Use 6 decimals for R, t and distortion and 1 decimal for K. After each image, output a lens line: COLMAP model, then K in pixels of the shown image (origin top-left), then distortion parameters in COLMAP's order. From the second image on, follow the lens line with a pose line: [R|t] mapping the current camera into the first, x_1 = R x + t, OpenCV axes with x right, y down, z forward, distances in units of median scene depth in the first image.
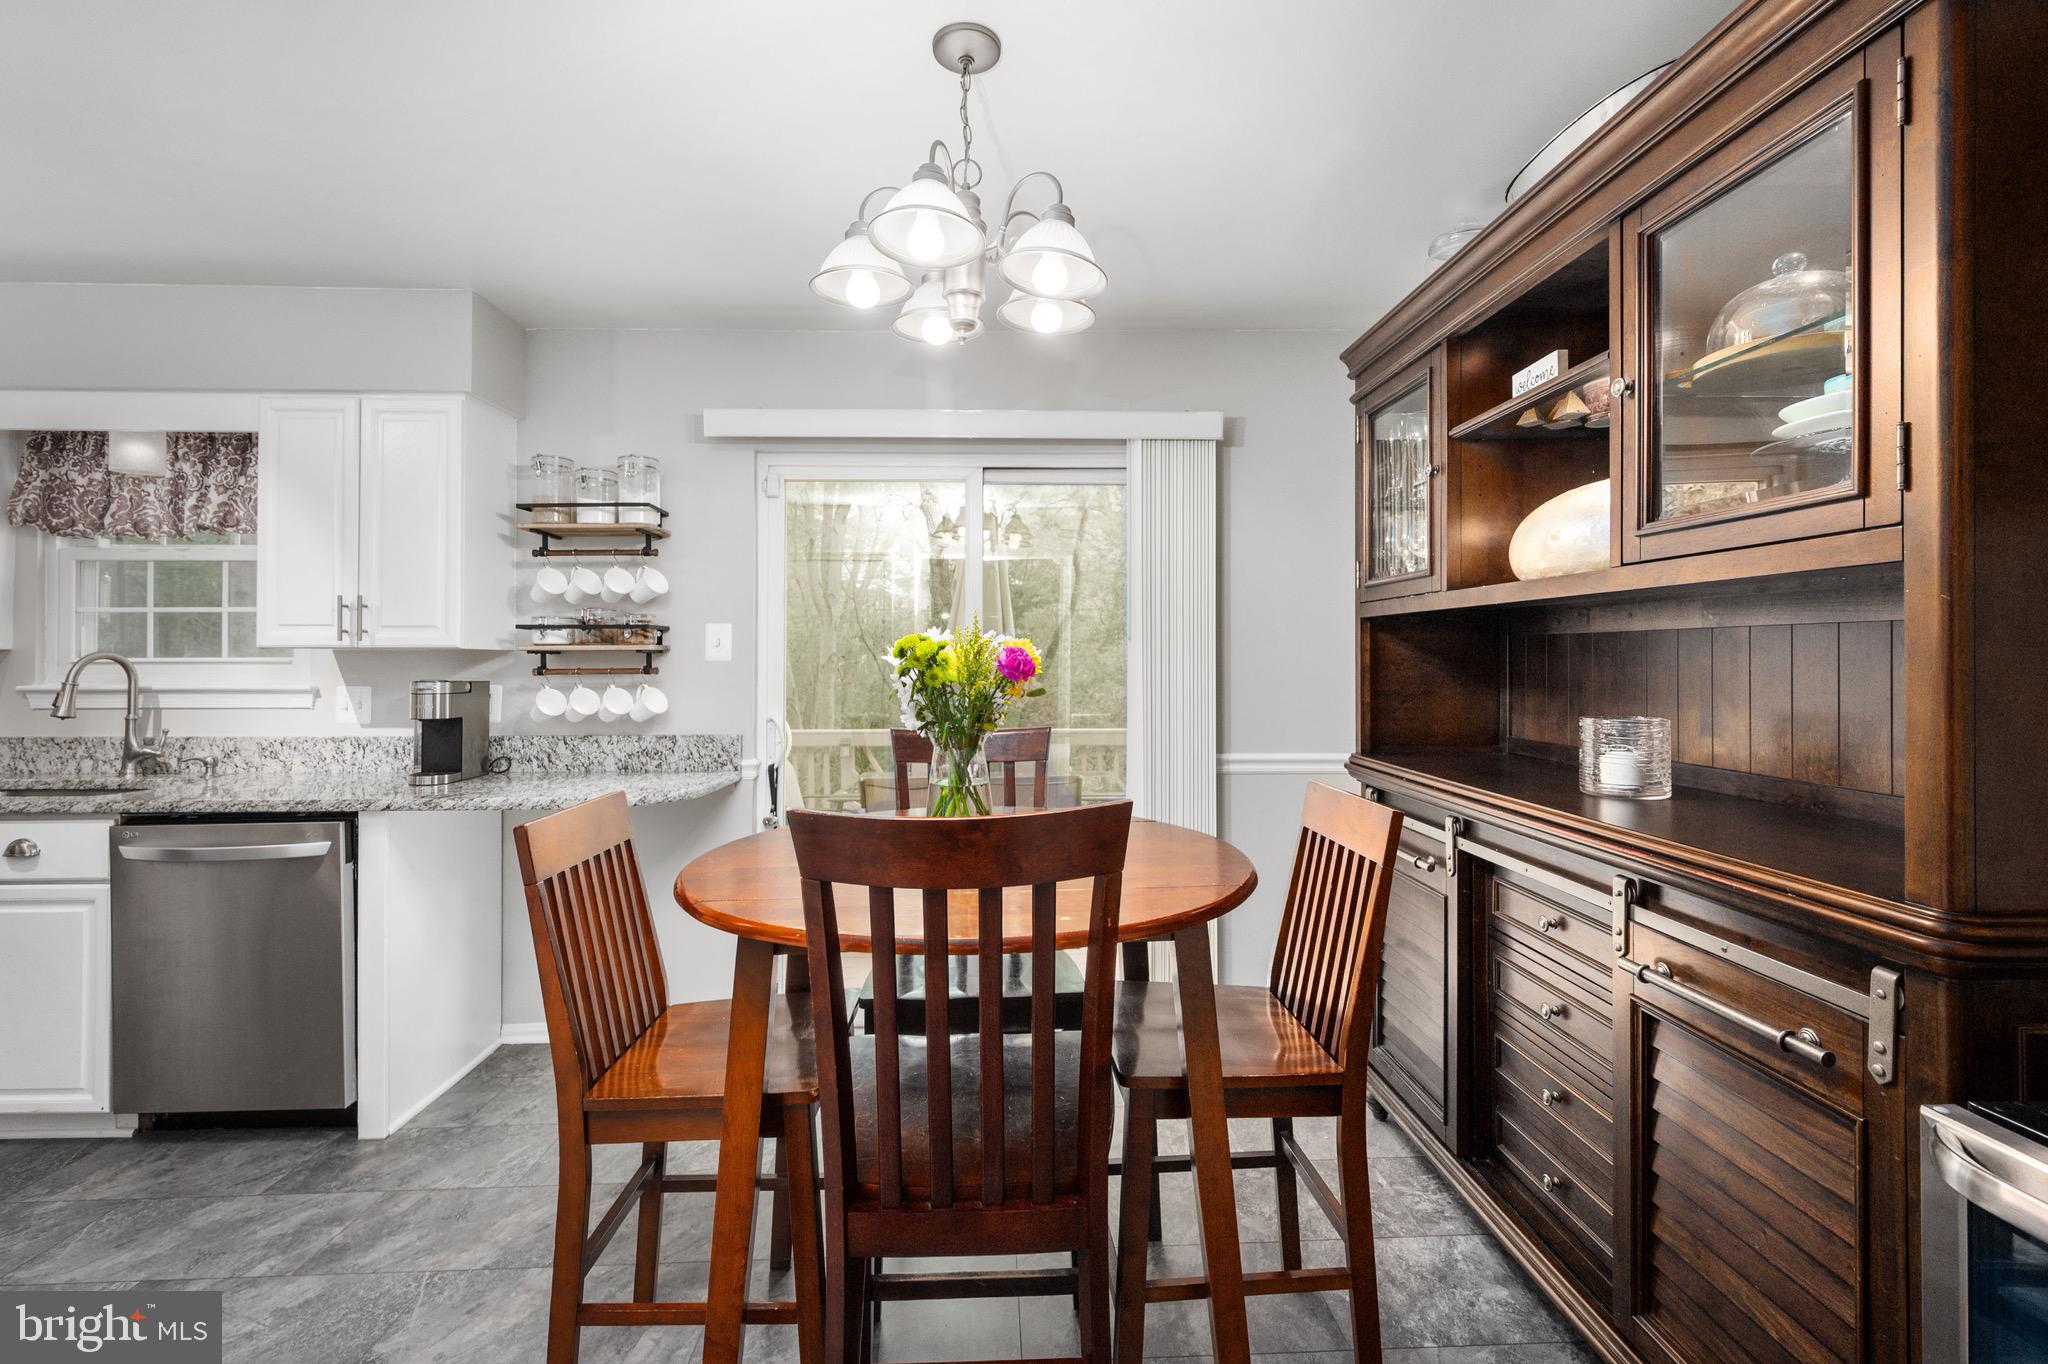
lens RADIAL K [[876.7, 0, 1002.8], [0, 876.7, 653.7], [0, 0, 1]] dist [-0.000702, -0.000538]
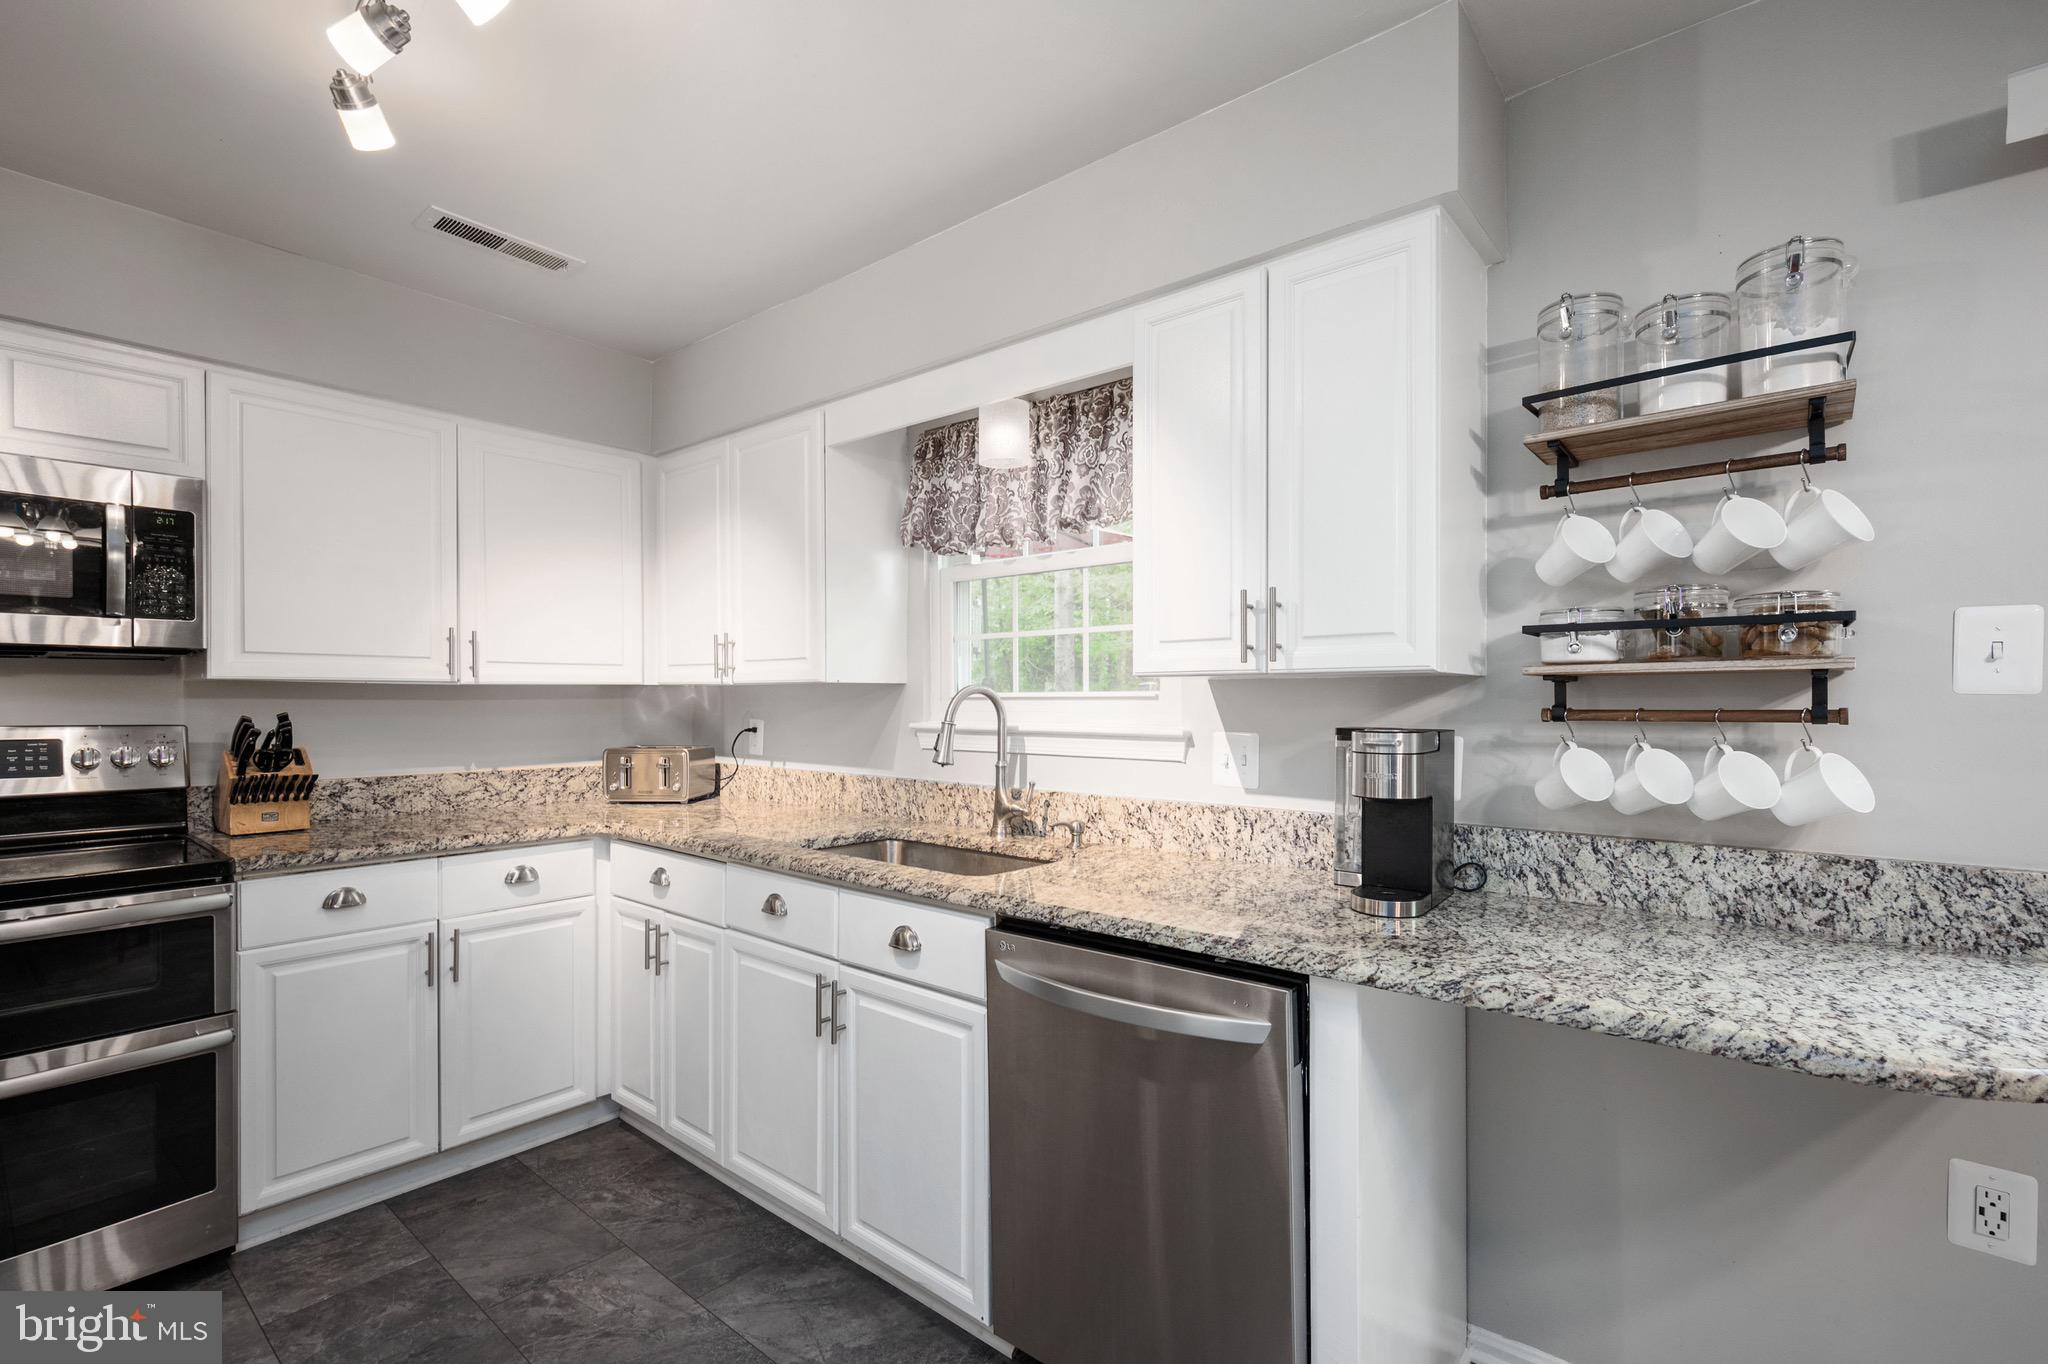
lens RADIAL K [[924.5, 0, 1034.4], [0, 924.5, 690.6], [0, 0, 1]] dist [0.000971, -0.000044]
pose [[0.743080, -0.004503, -0.669187, -0.385533], [0.007954, 0.999966, 0.002103, 0.002340], [0.669155, -0.006885, 0.743091, 0.371566]]
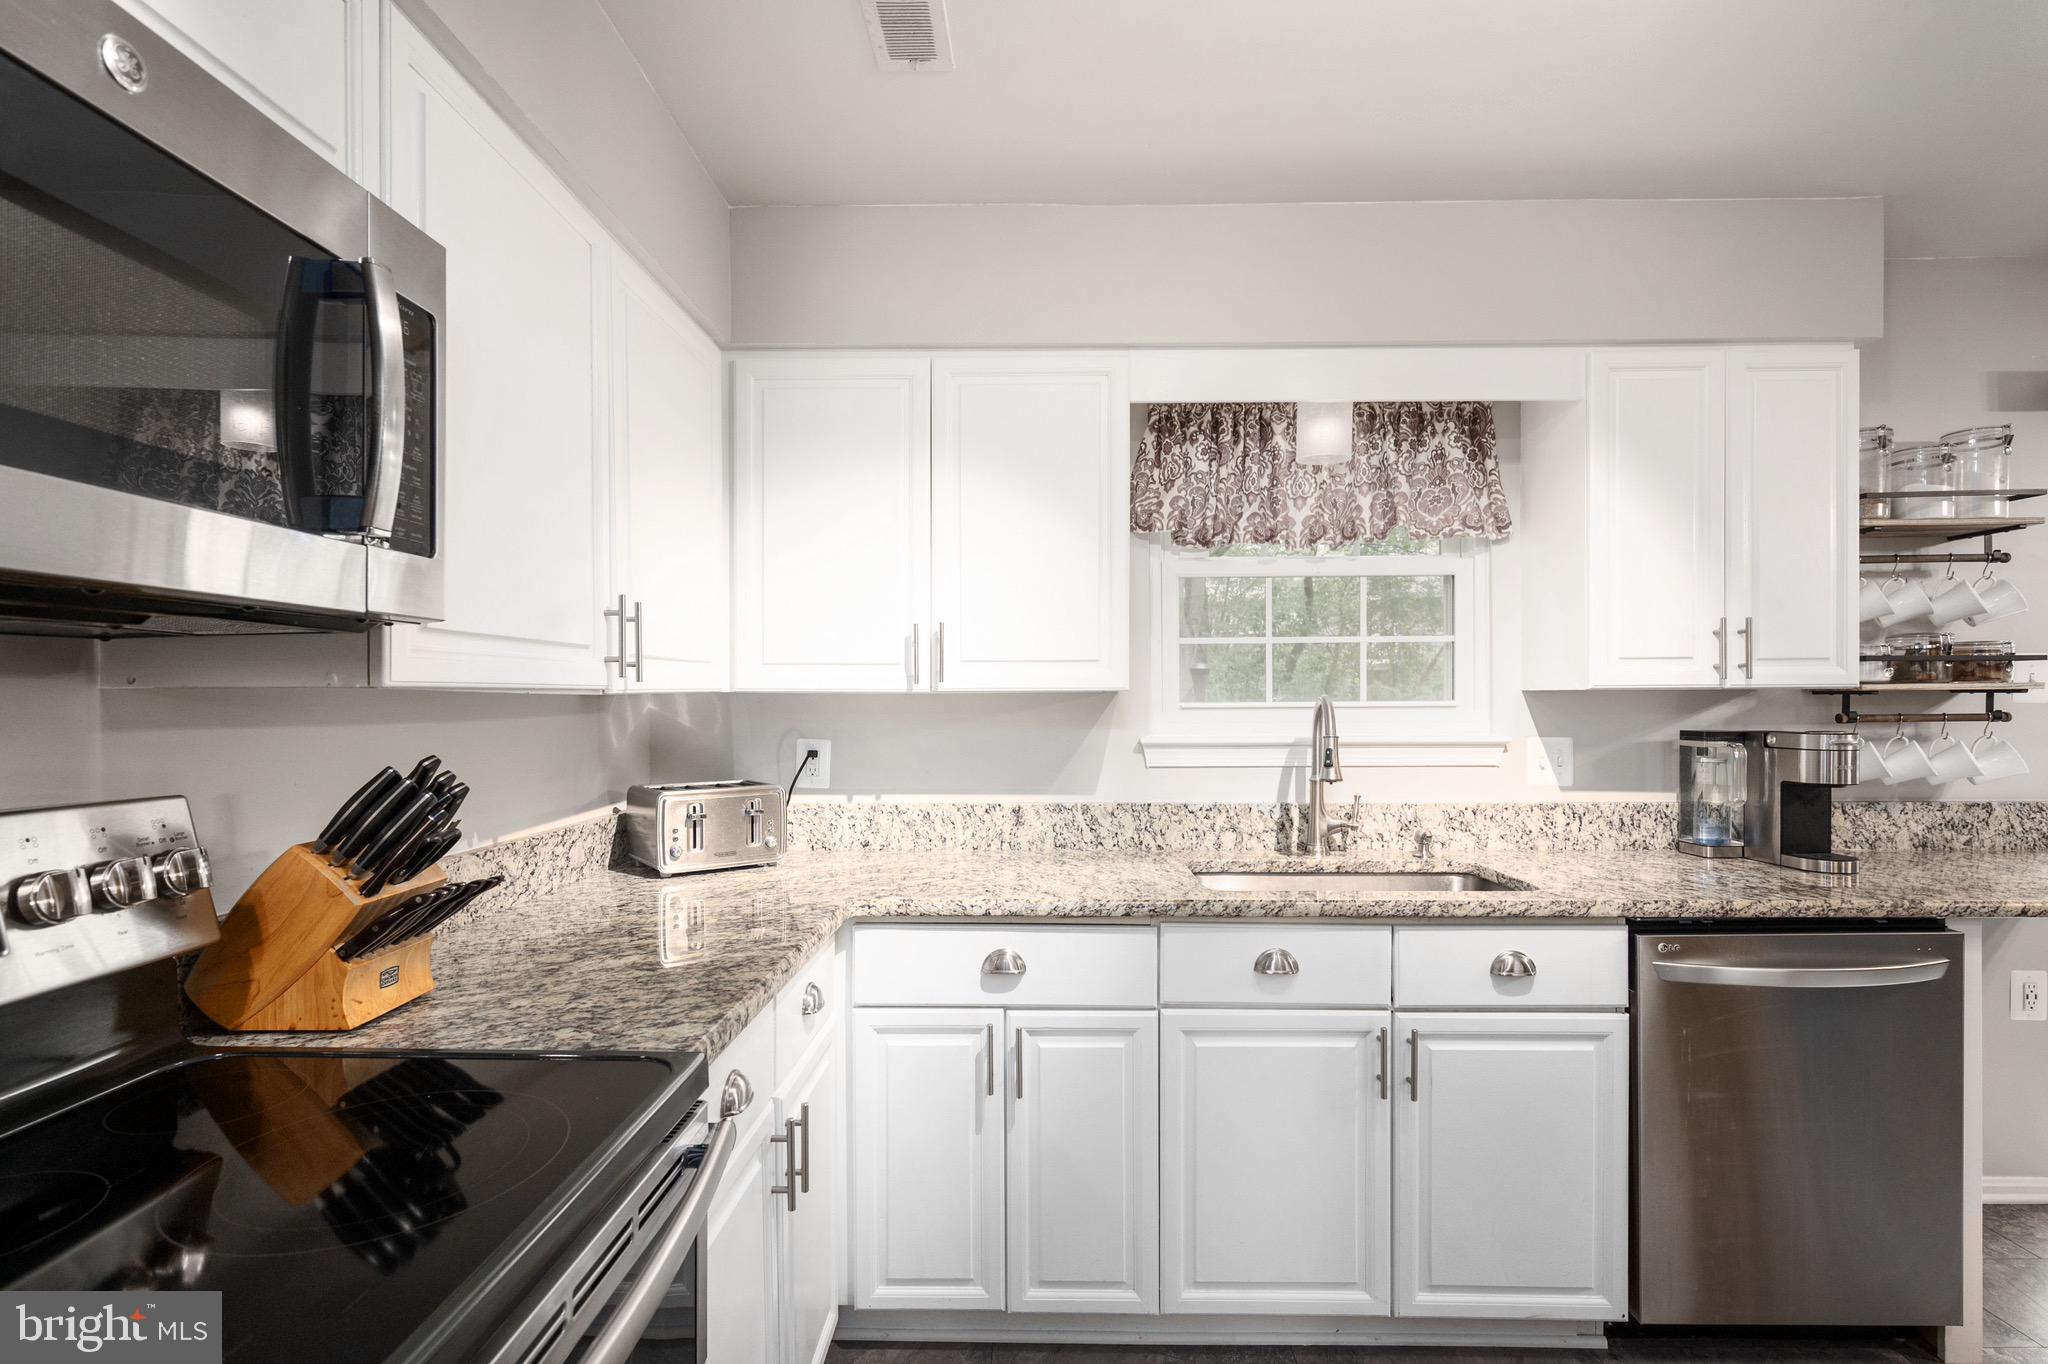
lens RADIAL K [[924.5, 0, 1068.4], [0, 924.5, 701.4], [0, 0, 1]] dist [0.000971, -0.000044]
pose [[0.997536, -0.004968, -0.069983, -1.135115], [0.005831, 0.999909, 0.012130, -0.007671], [0.069917, -0.012508, 0.997474, 0.159460]]
